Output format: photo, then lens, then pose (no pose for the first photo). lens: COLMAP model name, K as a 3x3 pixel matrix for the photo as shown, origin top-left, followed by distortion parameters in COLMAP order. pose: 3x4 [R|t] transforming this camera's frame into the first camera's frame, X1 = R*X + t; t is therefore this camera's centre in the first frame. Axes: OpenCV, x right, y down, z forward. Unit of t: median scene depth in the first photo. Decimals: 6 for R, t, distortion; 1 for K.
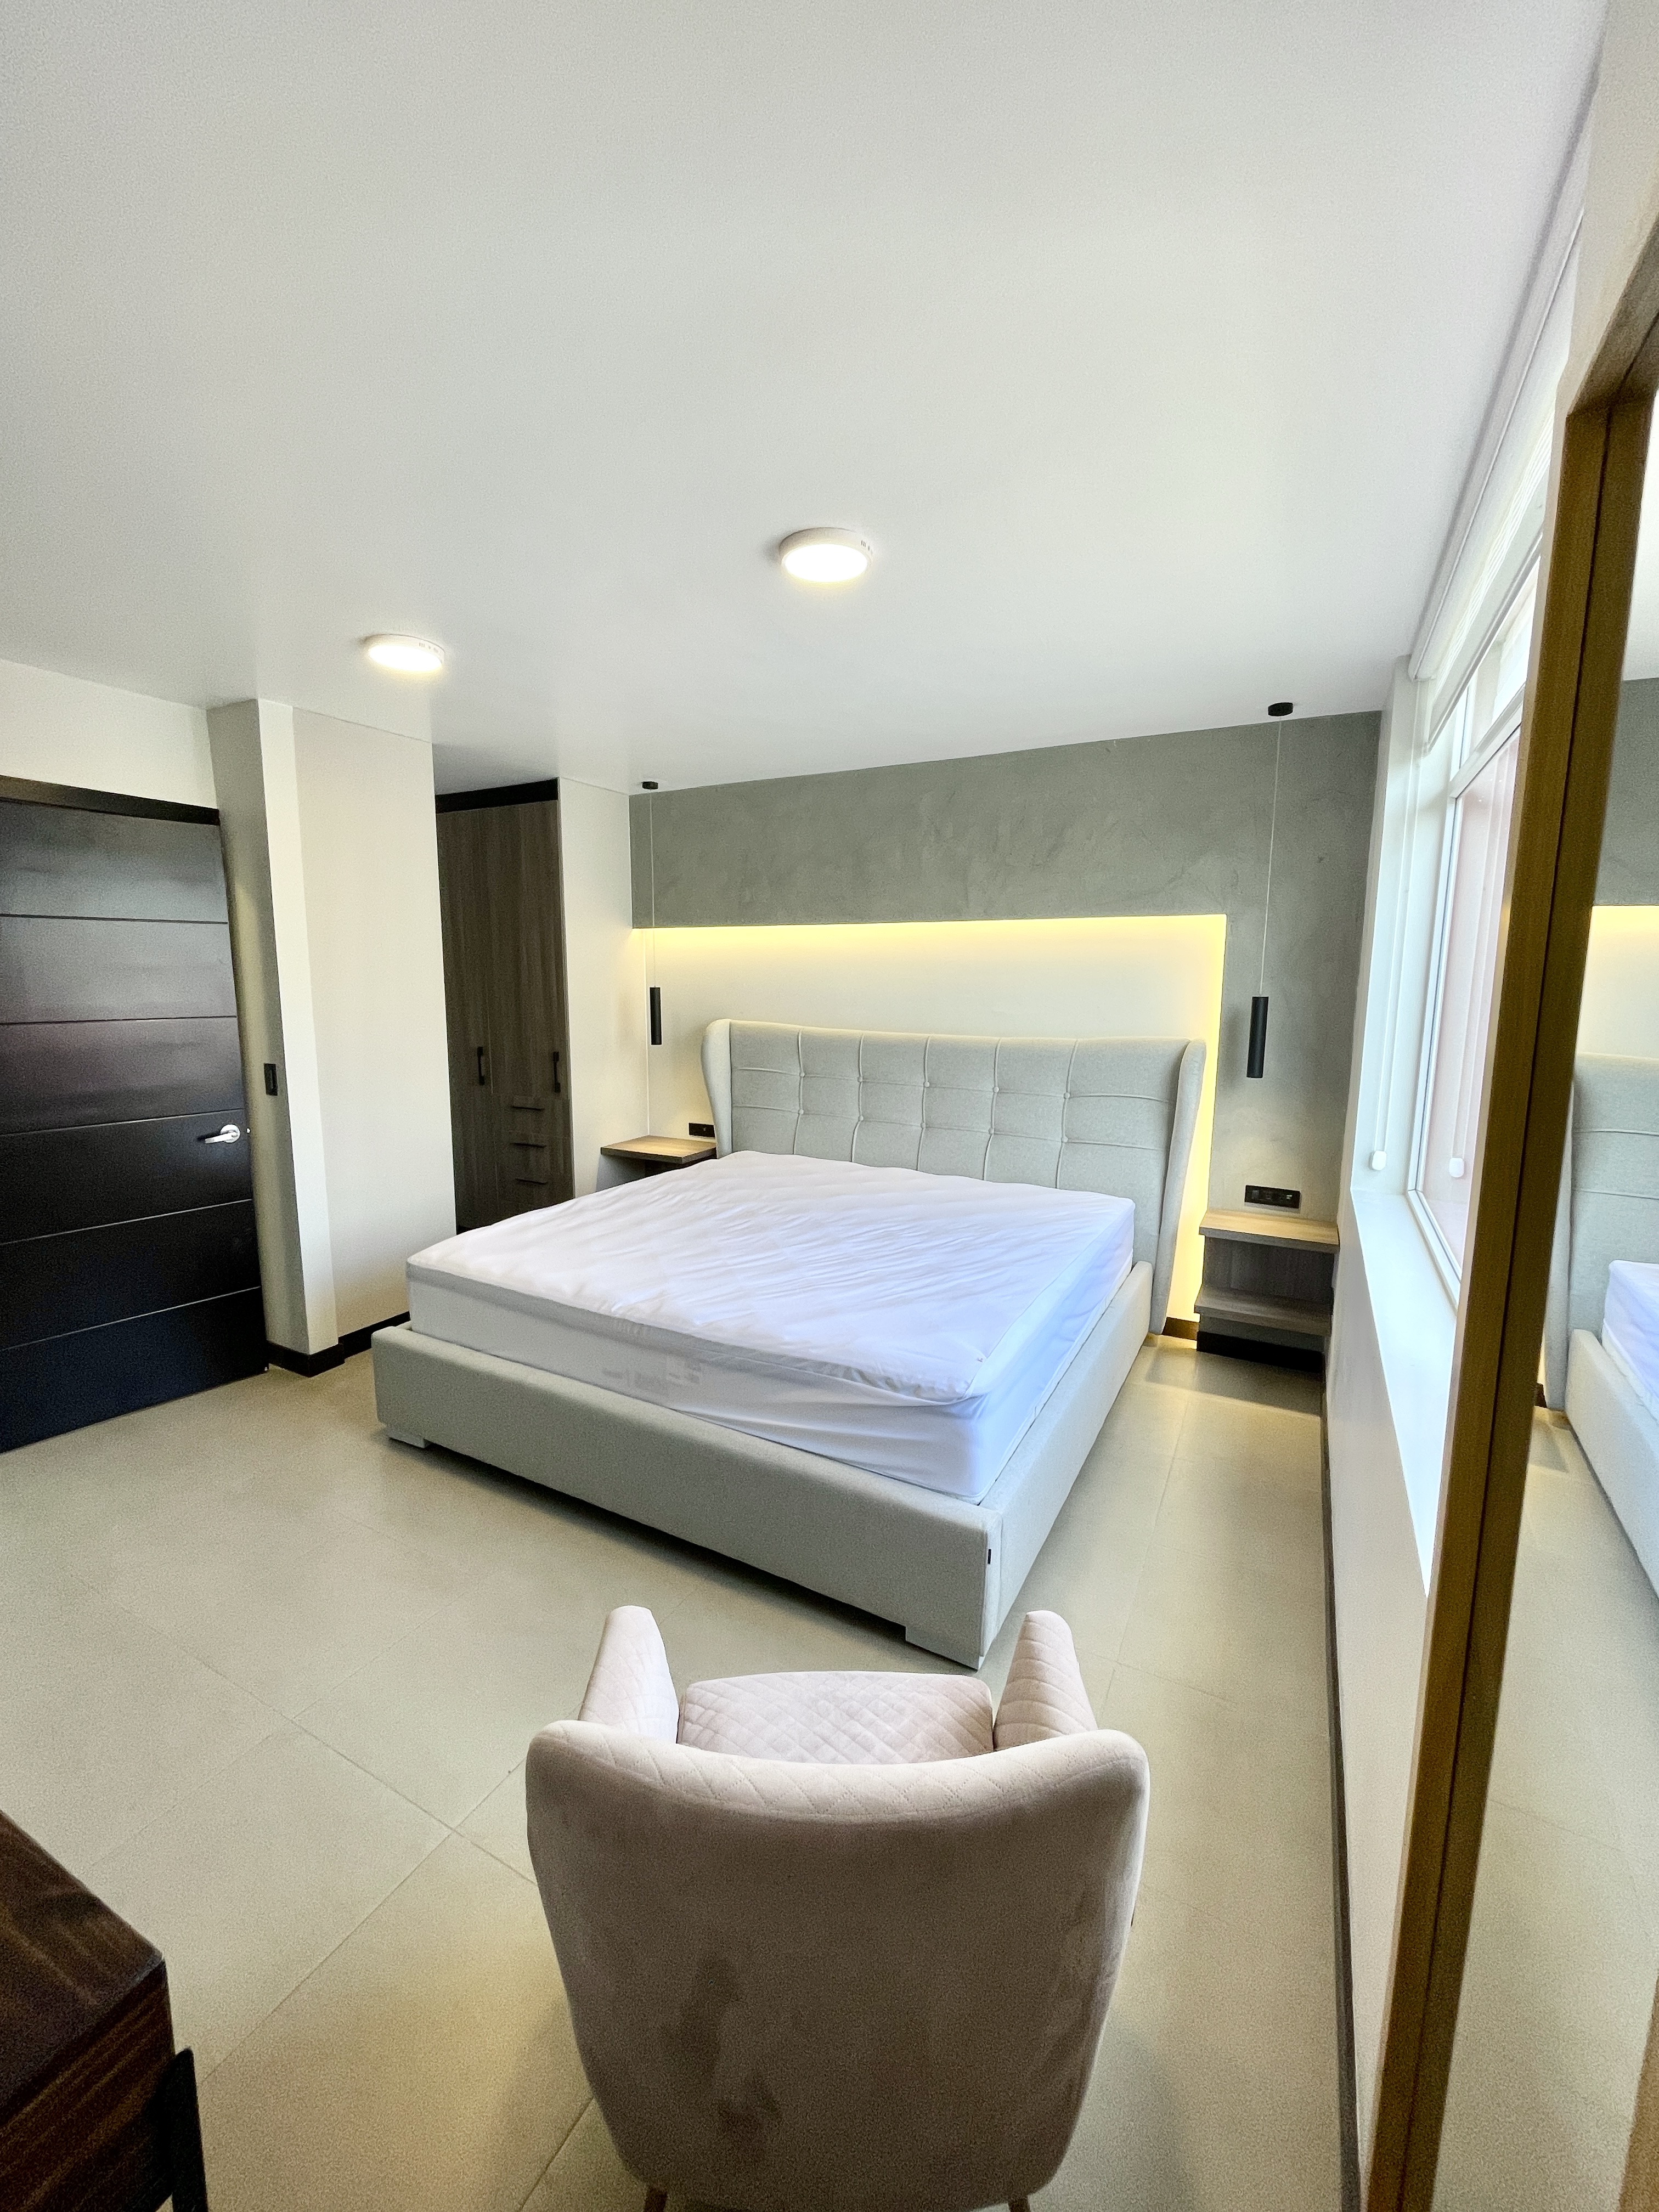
lens RADIAL K [[875.6, 0, 832.6], [0, 875.6, 1094.9], [0, 0, 1]] dist [0.000759, 0.000077]
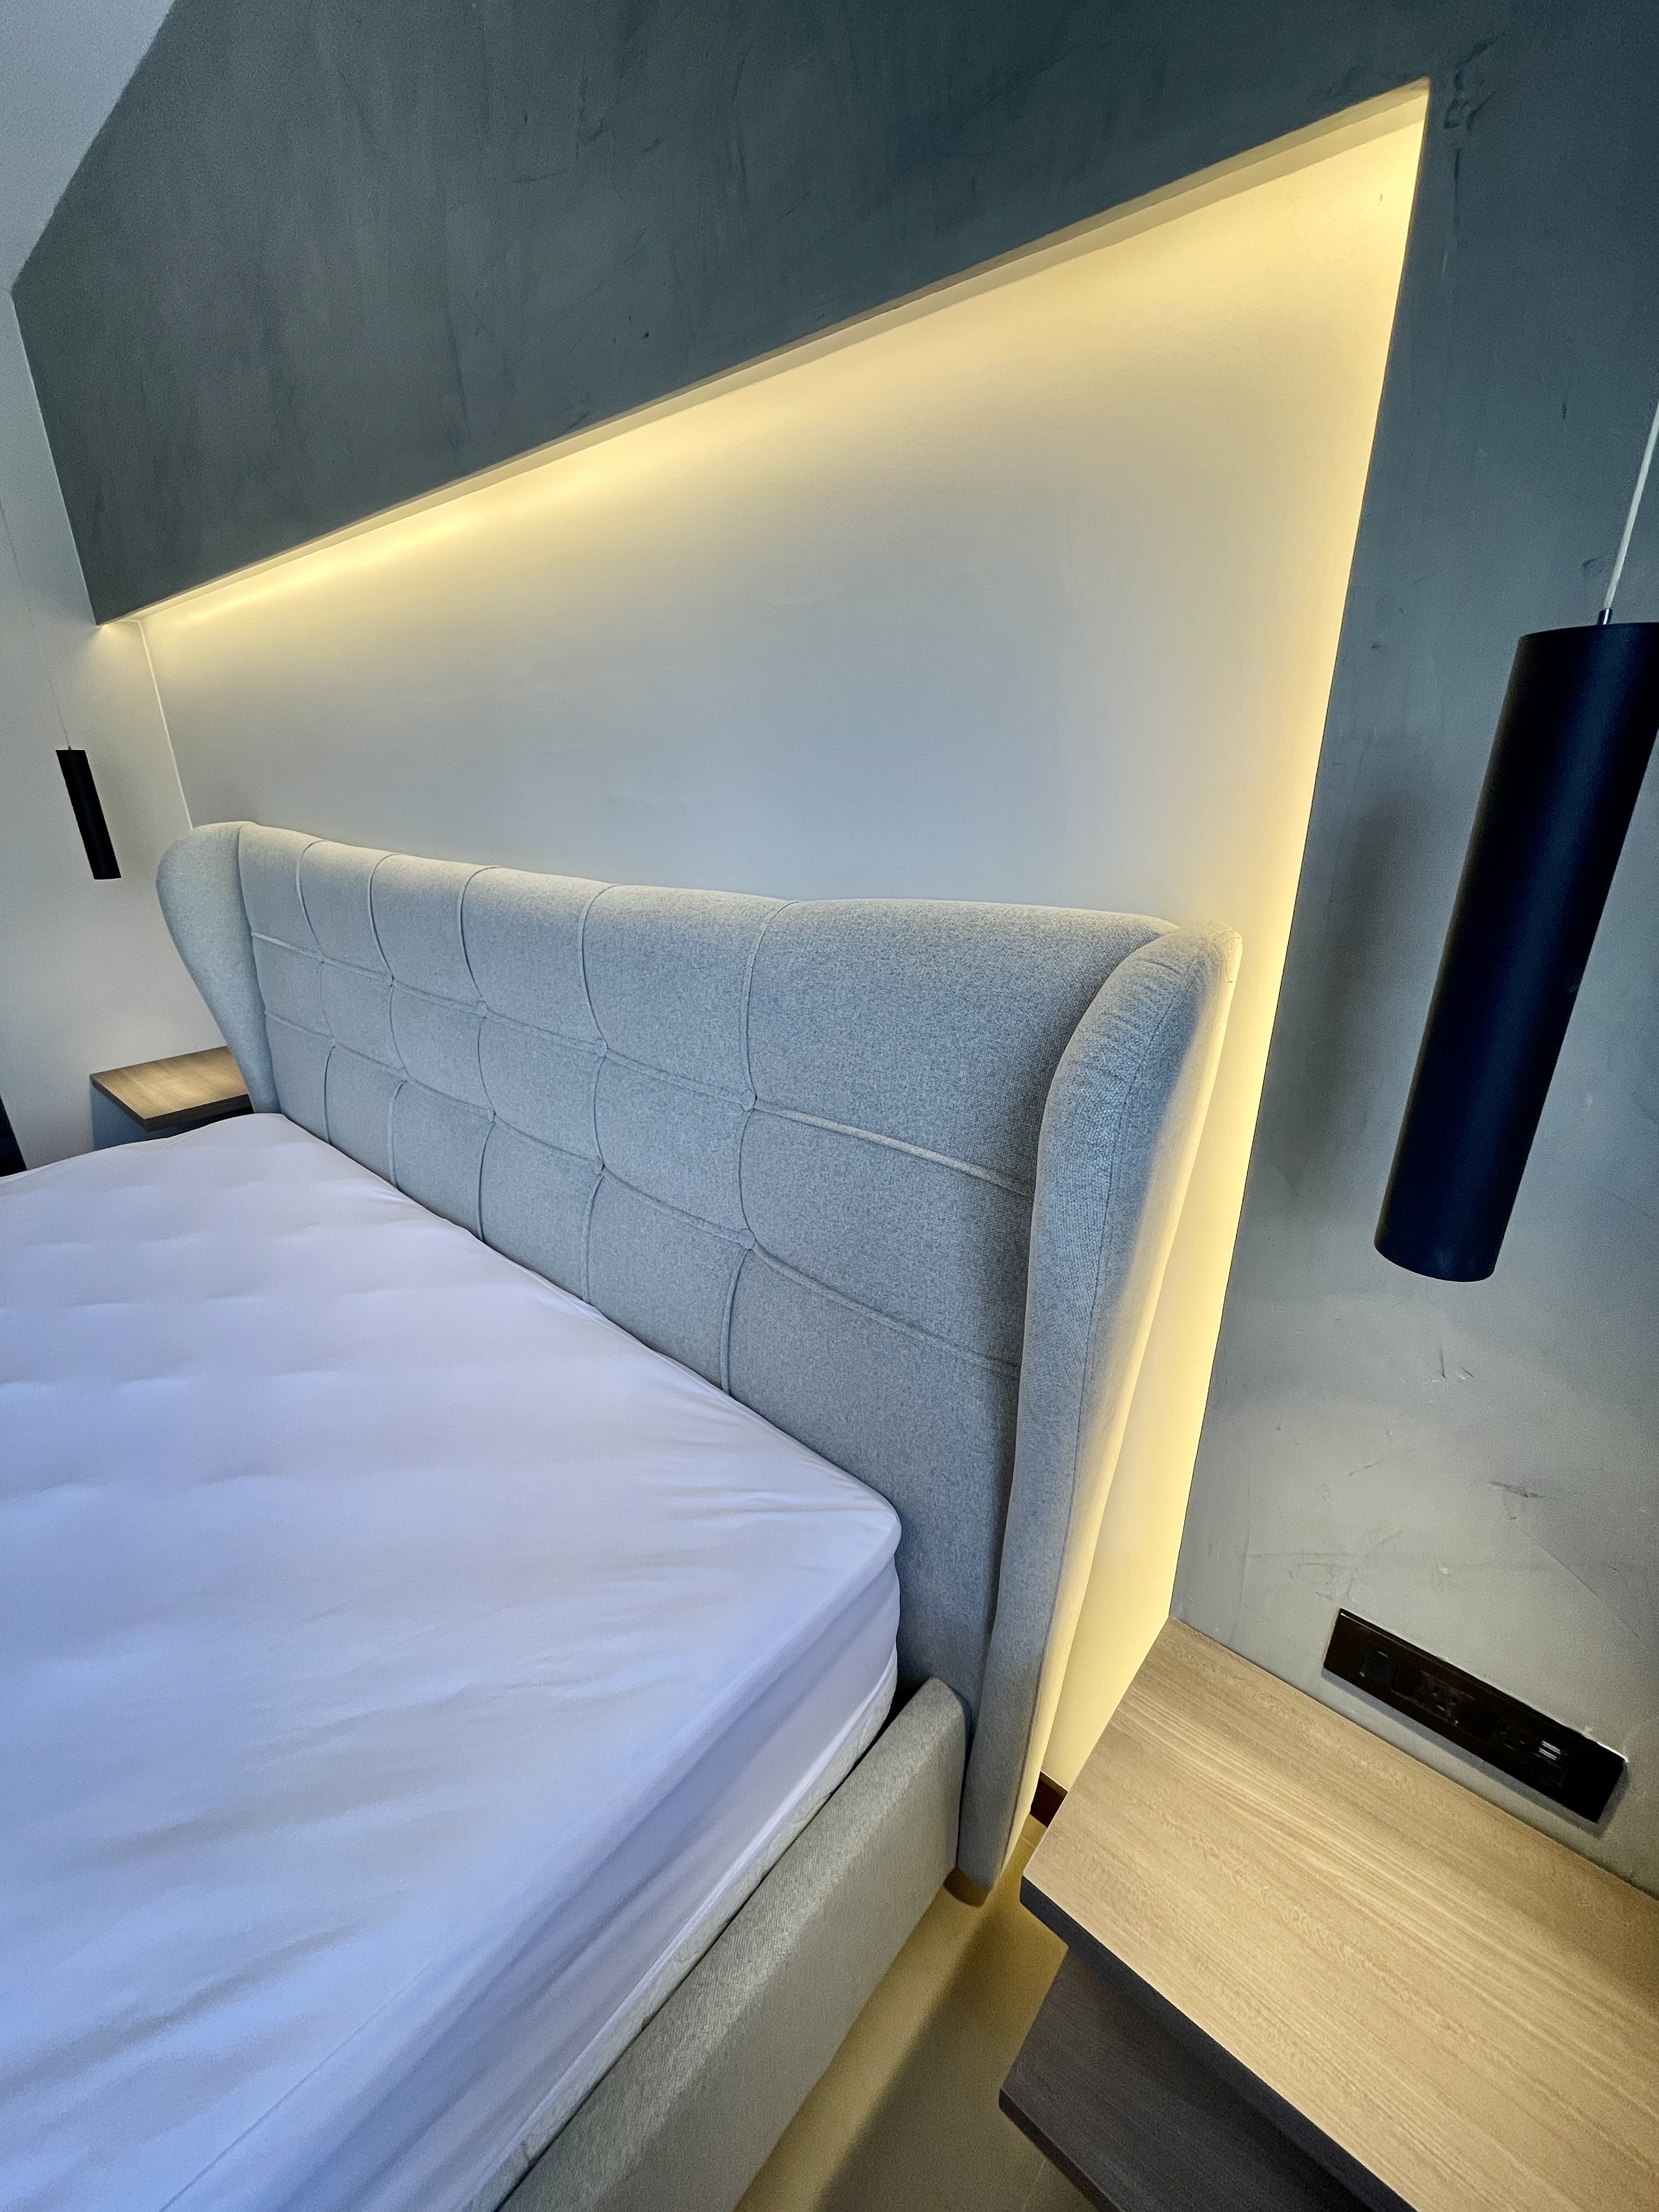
lens RADIAL K [[875.6, 0, 832.6], [0, 875.6, 1094.9], [0, 0, 1]] dist [0.000759, 0.000077]
pose [[0.975694, 0.064509, -0.209428, 0.428073], [-0.017583, 0.975655, 0.218606, -0.077419], [0.218431, -0.209610, 0.953075, 0.876390]]
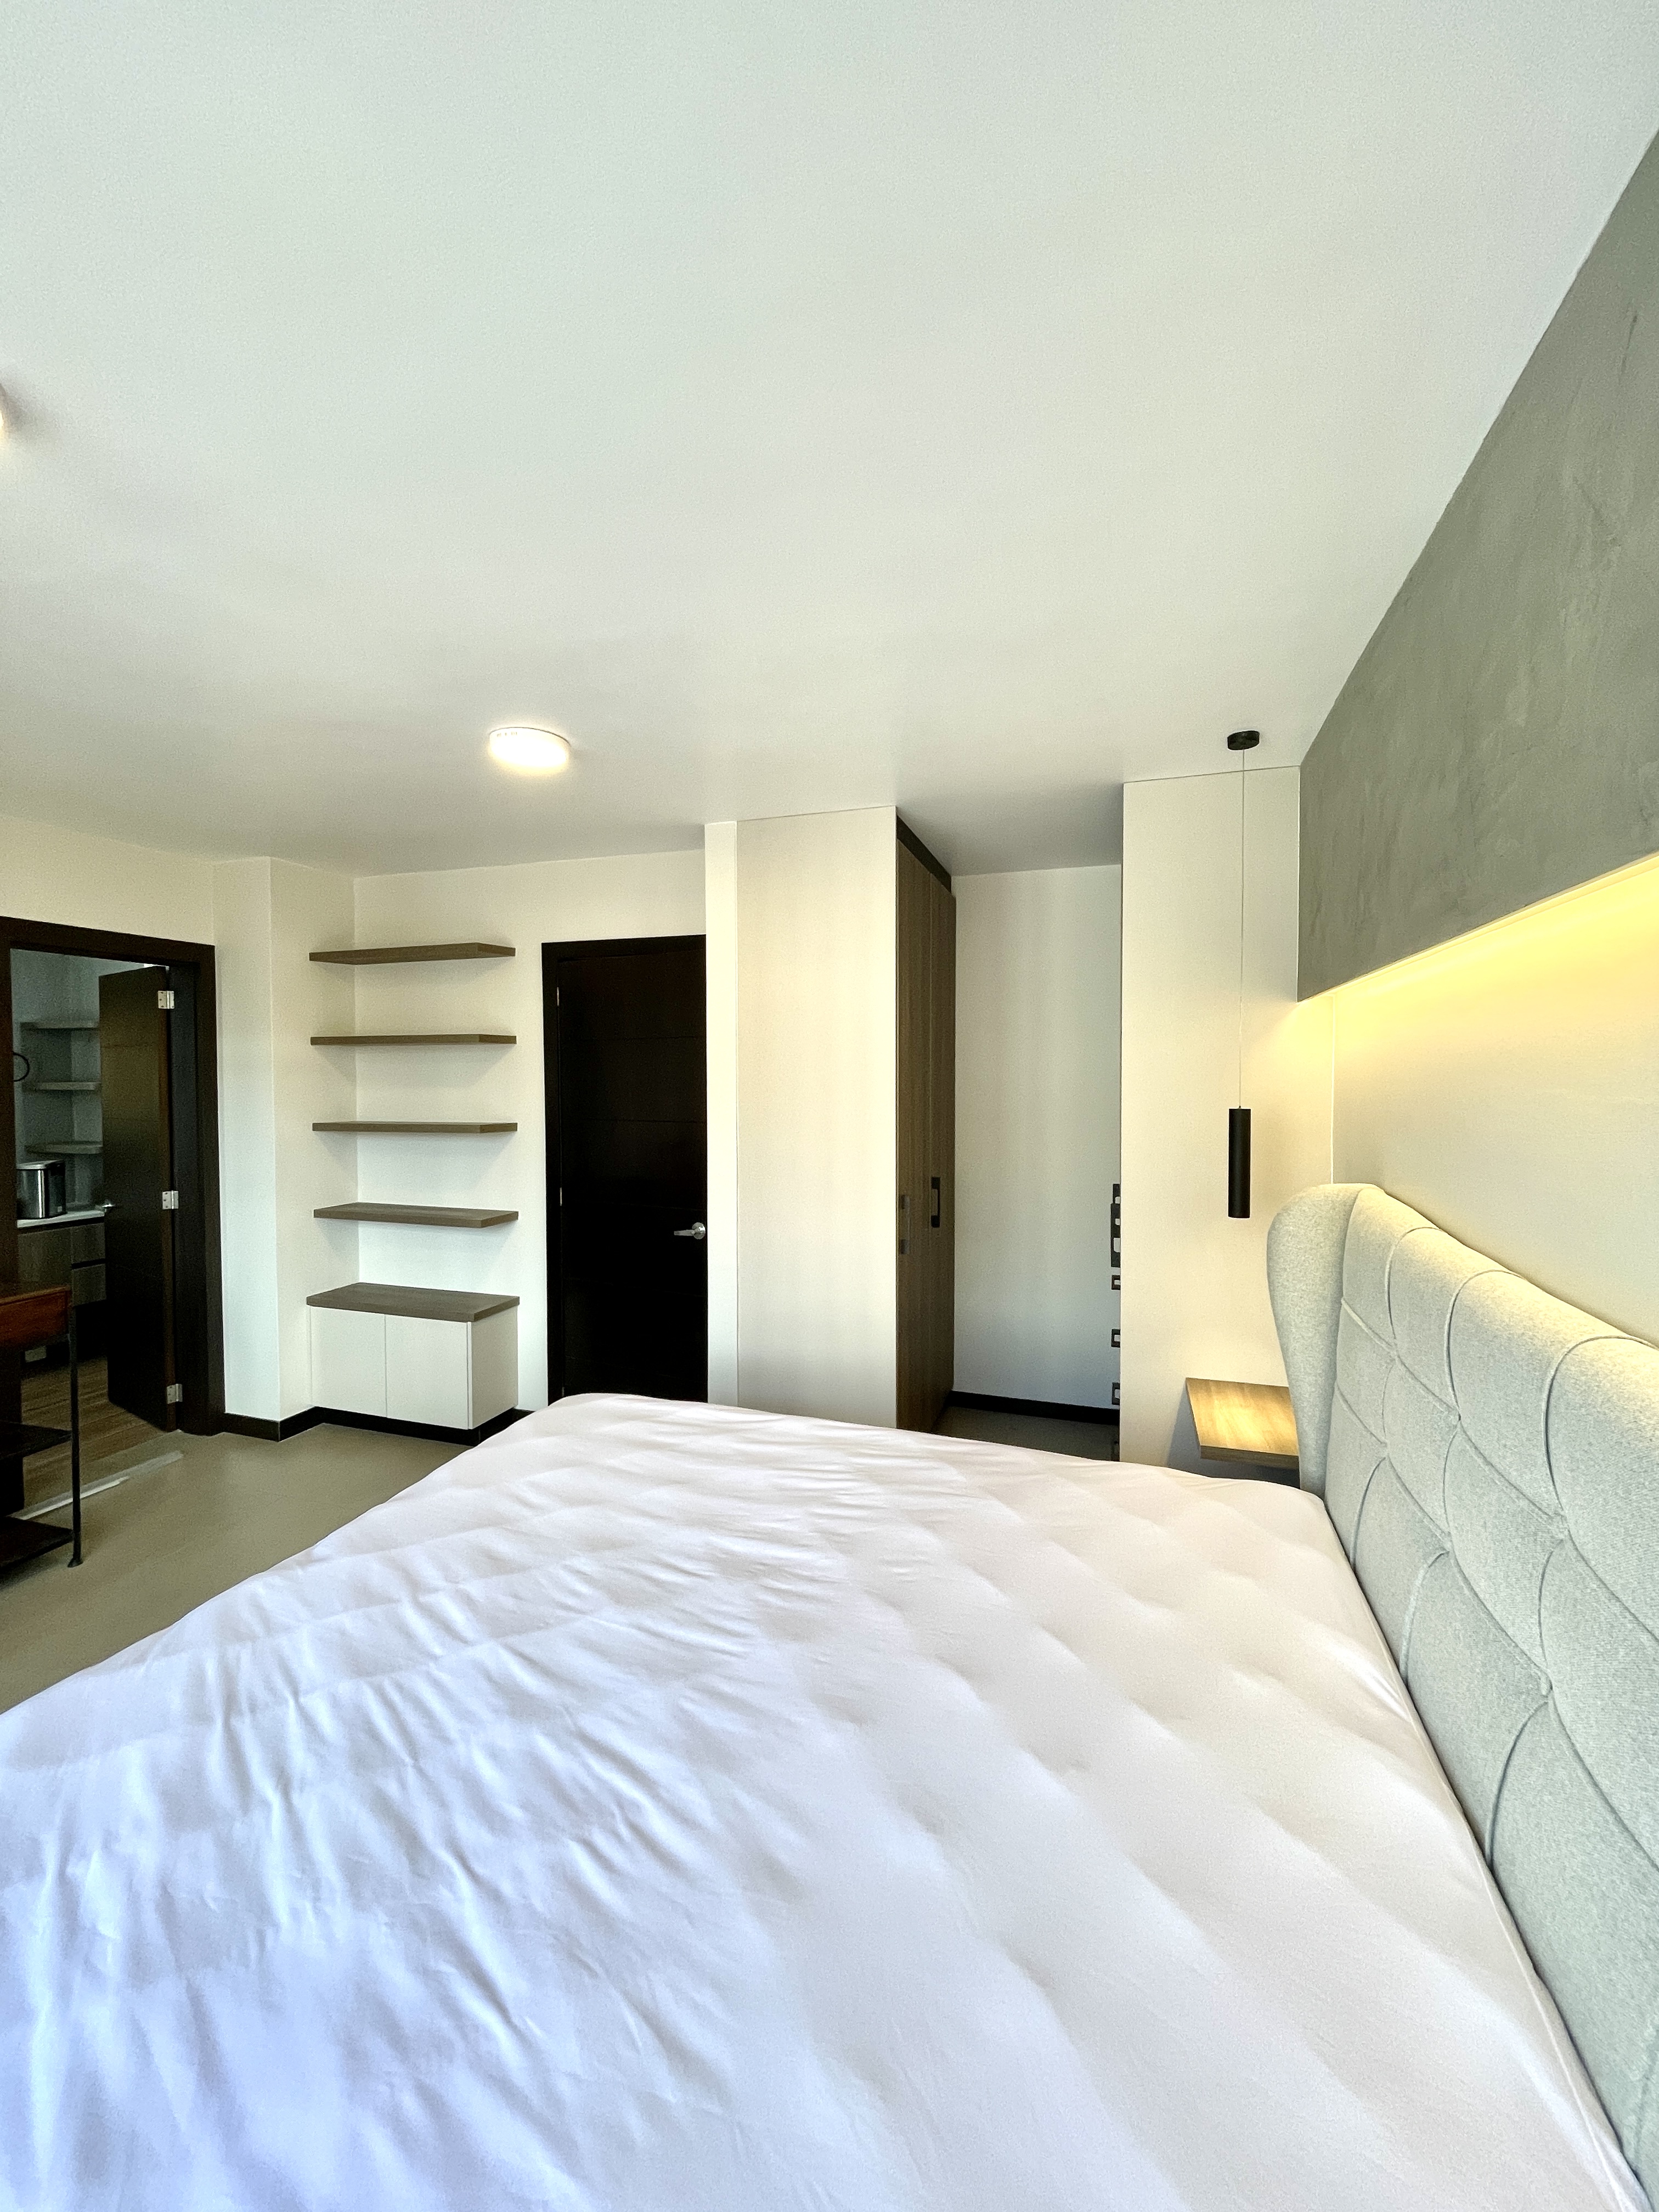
lens RADIAL K [[899.8, 0, 831.3], [0, 899.8, 1099.1], [0, 0, 1]] dist [-0.000615, -0.000238]
pose [[0.170785, 0.020076, -0.985104, 0.418161], [-0.137393, 0.990510, -0.003633, -0.133779], [0.975682, 0.135967, 0.171922, 0.955934]]
